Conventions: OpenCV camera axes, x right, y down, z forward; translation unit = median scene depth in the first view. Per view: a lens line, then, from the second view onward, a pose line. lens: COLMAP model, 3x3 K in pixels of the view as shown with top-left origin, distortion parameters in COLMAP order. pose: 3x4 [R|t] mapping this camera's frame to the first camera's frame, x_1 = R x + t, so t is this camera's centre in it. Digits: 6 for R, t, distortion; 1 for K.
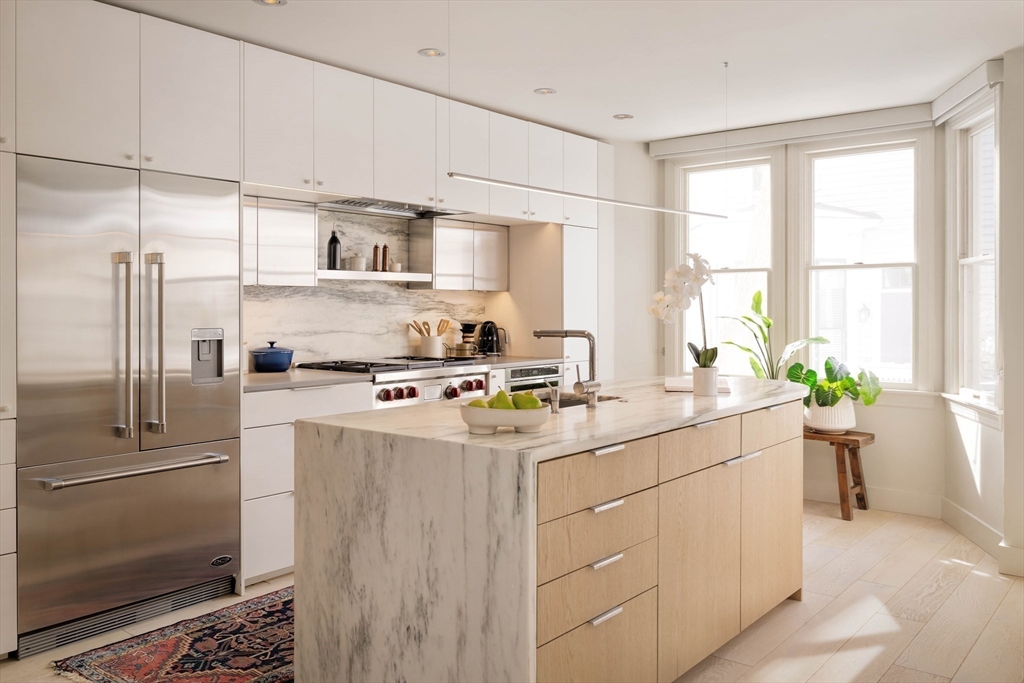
lens RADIAL K [[835.0, 0, 515.1], [0, 835.0, 315.3], [0, 0, 1]] dist [-0.002270, -0.008050]
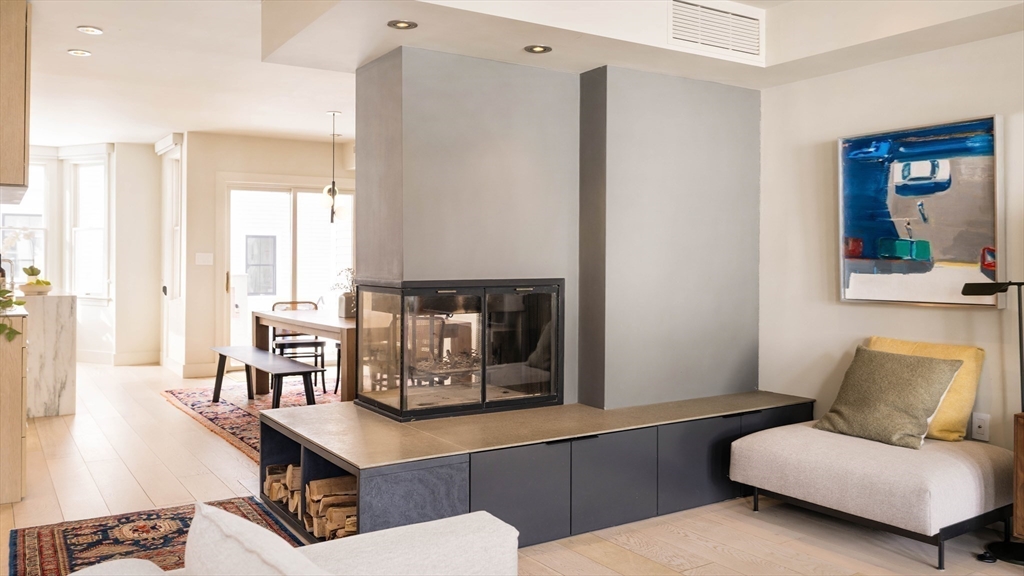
lens RADIAL K [[817.1, 0, 533.5], [0, 817.1, 256.3], [0, 0, 1]] dist [0.011995, 0.006553]
pose [[0.298190, 0.007919, 0.954474, -1.139983], [0.004438, 0.999943, -0.009682, 0.026793], [-0.954496, 0.007123, 0.298138, -0.726800]]
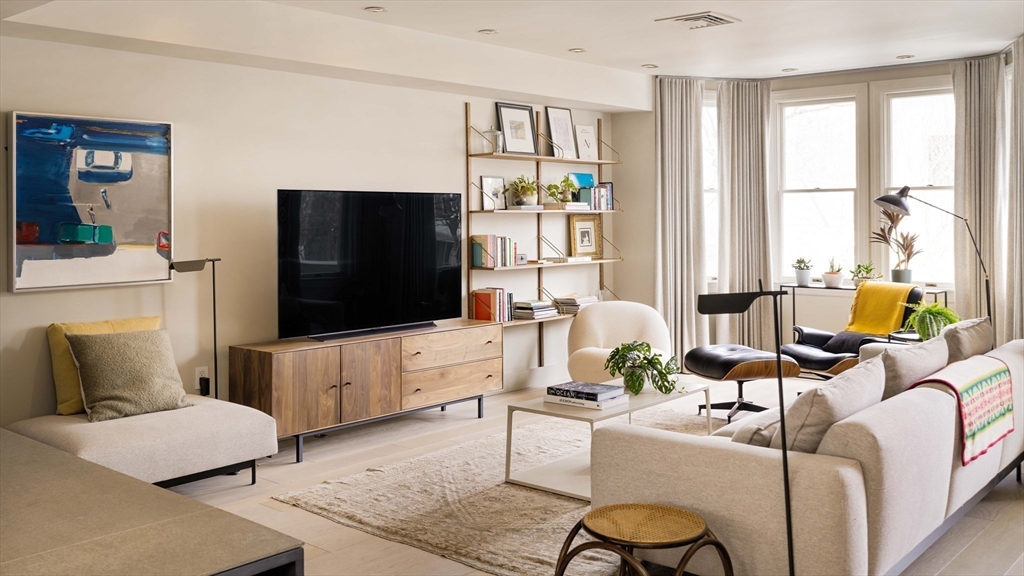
lens RADIAL K [[955.0, 0, 511.1], [0, 955.0, 212.2], [0, 0, 1]] dist [-0.000843, 0.000000]
pose [[-0.998279, 0.009580, 0.057862, -0.705050], [0.009817, 0.999945, 0.003813, -0.011489], [-0.057823, 0.004375, -0.998317, 0.194041]]
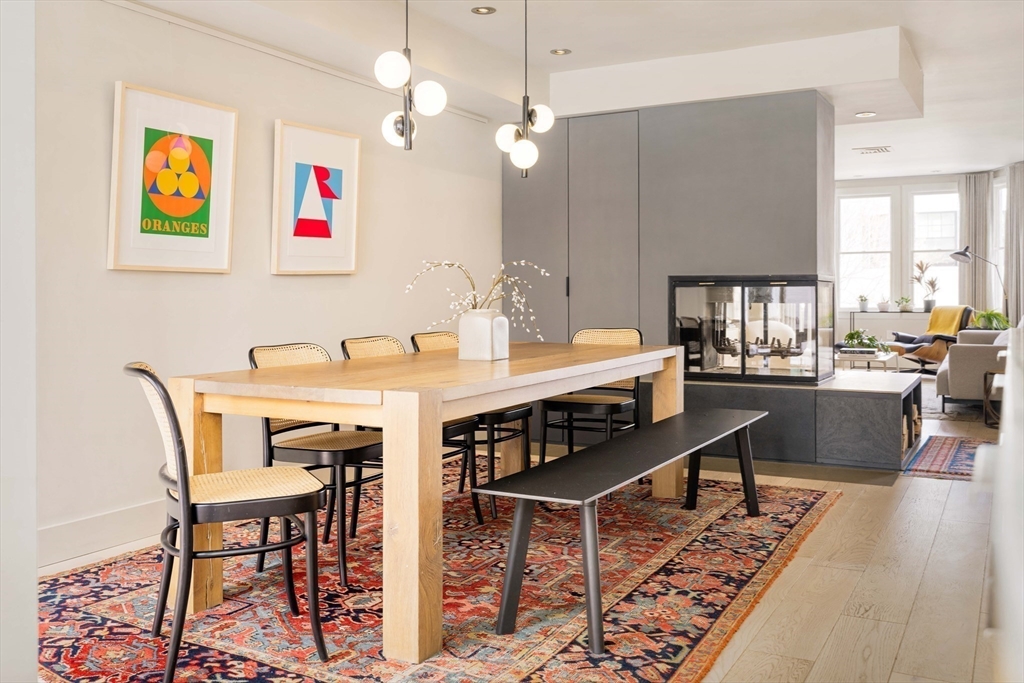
lens RADIAL K [[925.3, 0, 511.5], [0, 925.3, 300.7], [0, 0, 1]] dist [-0.004918, 0.004450]
pose [[-0.984374, 0.010238, -0.175794, 0.322031], [0.008220, 0.999892, 0.012204, 0.059784], [0.175900, 0.010568, -0.984351, 0.877639]]
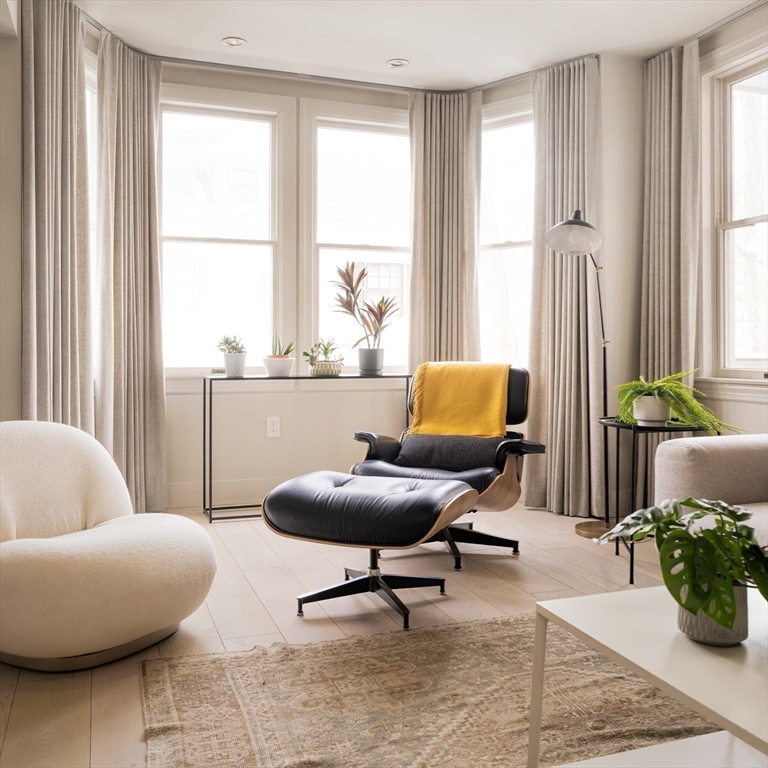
lens RADIAL K [[784.7, 0, 381.9], [0, 784.7, 380.3], [0, 0, 1]] dist [-0.021251, 0.000000]
pose [[-0.531260, 0.039311, -0.846297, -0.425938], [-0.006477, 0.998705, 0.050456, 0.086278], [0.847184, 0.032286, -0.530317, -0.886422]]
